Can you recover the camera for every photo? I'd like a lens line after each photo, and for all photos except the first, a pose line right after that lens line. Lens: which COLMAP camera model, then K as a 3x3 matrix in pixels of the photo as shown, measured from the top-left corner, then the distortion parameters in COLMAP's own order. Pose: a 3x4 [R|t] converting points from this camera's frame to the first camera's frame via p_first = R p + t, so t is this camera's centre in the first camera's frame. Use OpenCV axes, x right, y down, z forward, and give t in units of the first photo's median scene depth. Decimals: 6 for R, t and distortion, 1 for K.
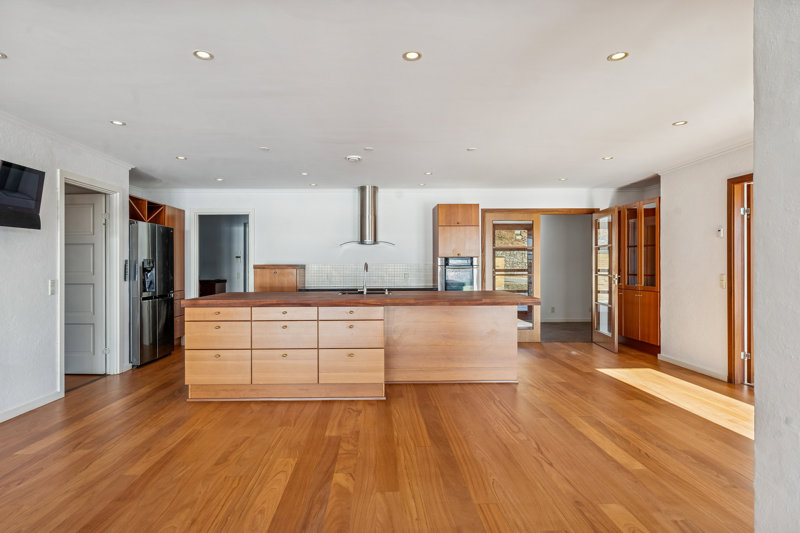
lens RADIAL K [[437.0, 0, 400.0], [0, 437.0, 266.5], [0, 0, 1]] dist [0.000542, 0.000136]
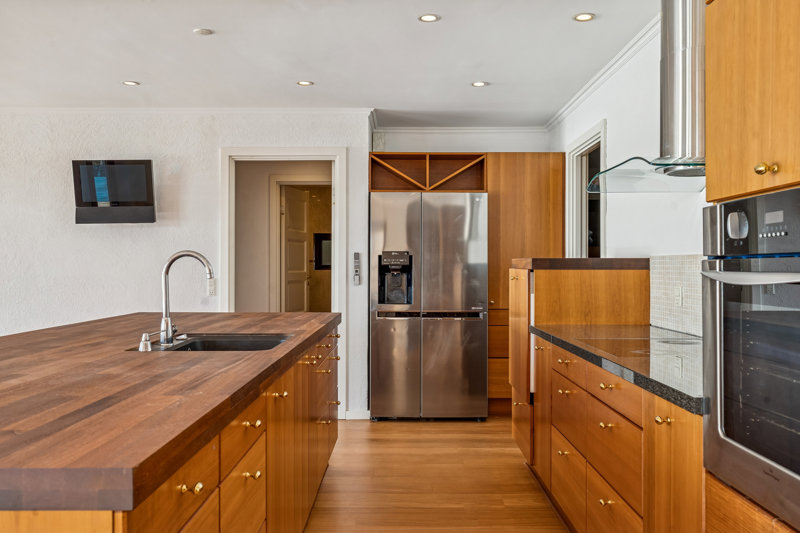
lens RADIAL K [[707.3, 0, 400.0], [0, 707.3, 266.5], [0, 0, 1]] dist [0.006656, 0.002197]
pose [[-0.043037, 0.000560, -0.999073, 0.458572], [-0.001779, 0.999998, 0.000637, 0.004148], [0.999072, 0.001805, -0.043036, 1.124909]]
